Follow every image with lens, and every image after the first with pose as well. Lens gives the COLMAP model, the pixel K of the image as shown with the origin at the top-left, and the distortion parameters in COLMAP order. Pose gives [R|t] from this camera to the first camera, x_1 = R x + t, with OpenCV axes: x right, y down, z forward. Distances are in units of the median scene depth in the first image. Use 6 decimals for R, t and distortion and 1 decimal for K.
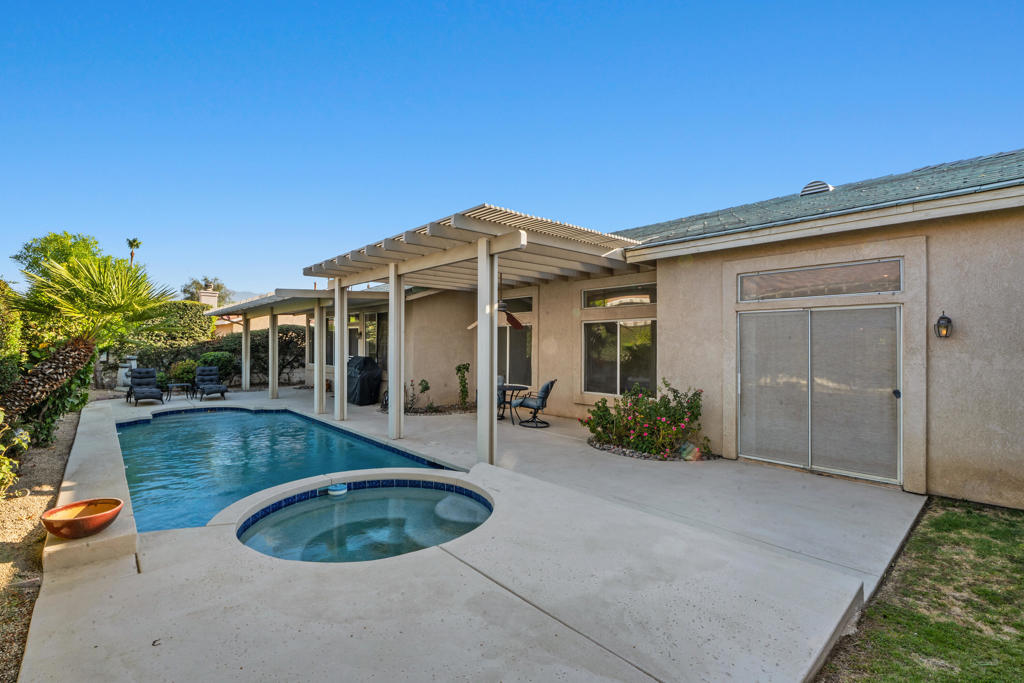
lens RADIAL K [[458.6, 0, 511.5], [0, 458.6, 340.9], [0, 0, 1]] dist [0.003214, -0.000322]
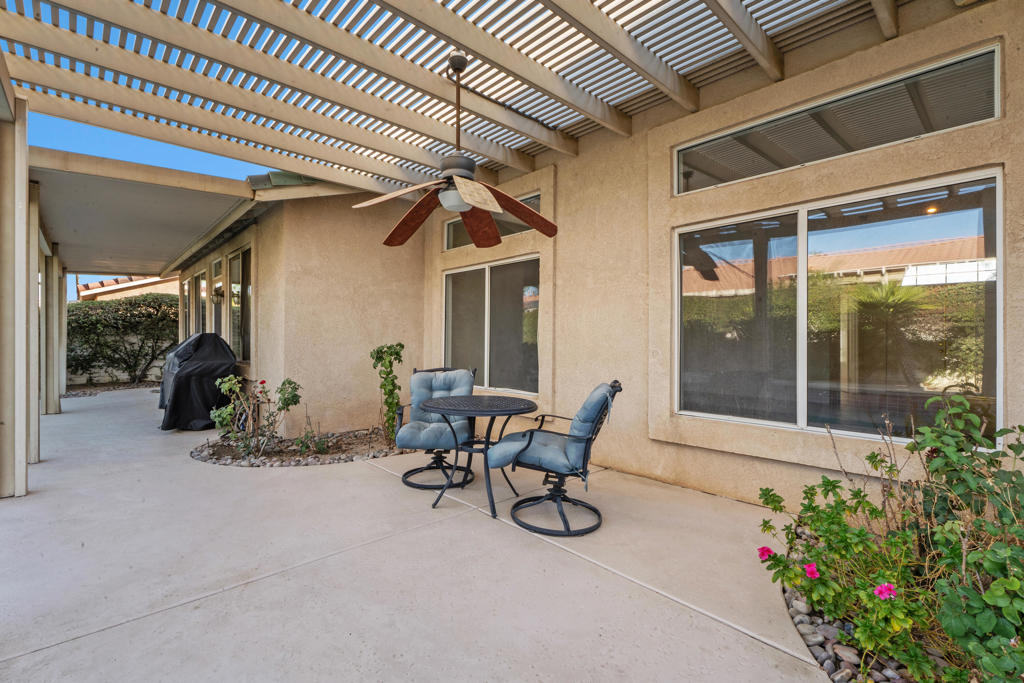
lens RADIAL K [[458.6, 0, 512.6], [0, 458.6, 334.6], [0, 0, 1]] dist [0.003214, -0.000322]
pose [[0.999611, -0.001860, 0.027819, 0.007430], [0.001817, 0.999997, 0.001547, 0.044971], [-0.027822, -0.001496, 0.999612, 0.609034]]
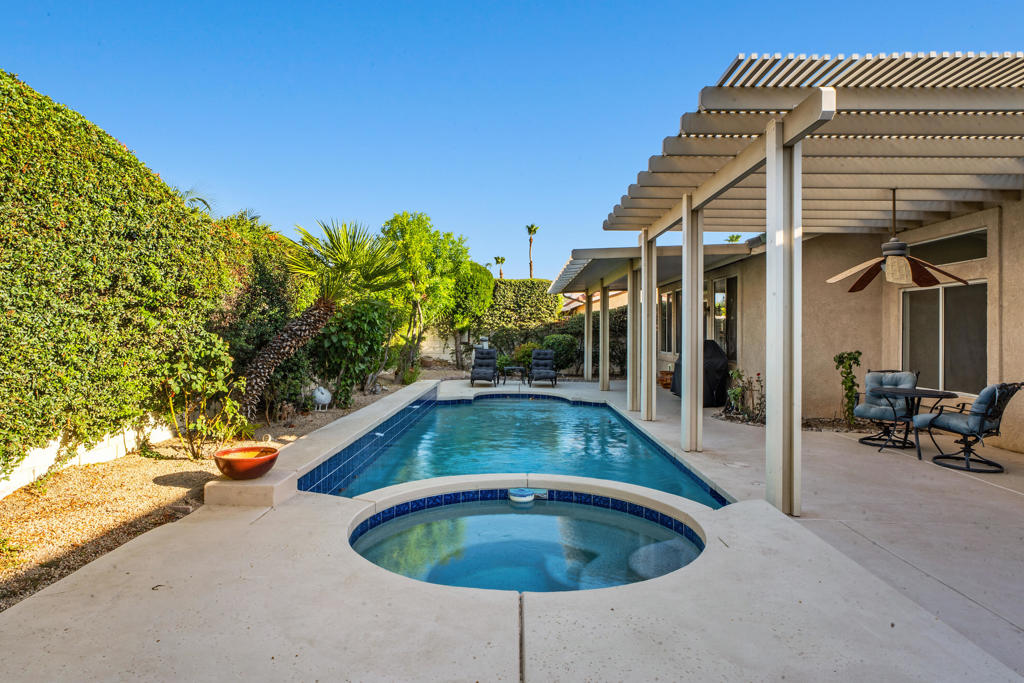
lens RADIAL K [[612.7, 0, 516.8], [0, 612.7, 318.1], [0, 0, 1]] dist [0.002351, 0.000808]
pose [[0.745821, -0.010425, -0.666065, 0.123809], [-0.004694, 0.999770, -0.020905, 0.027993], [0.666130, 0.018718, 0.745601, 0.113514]]
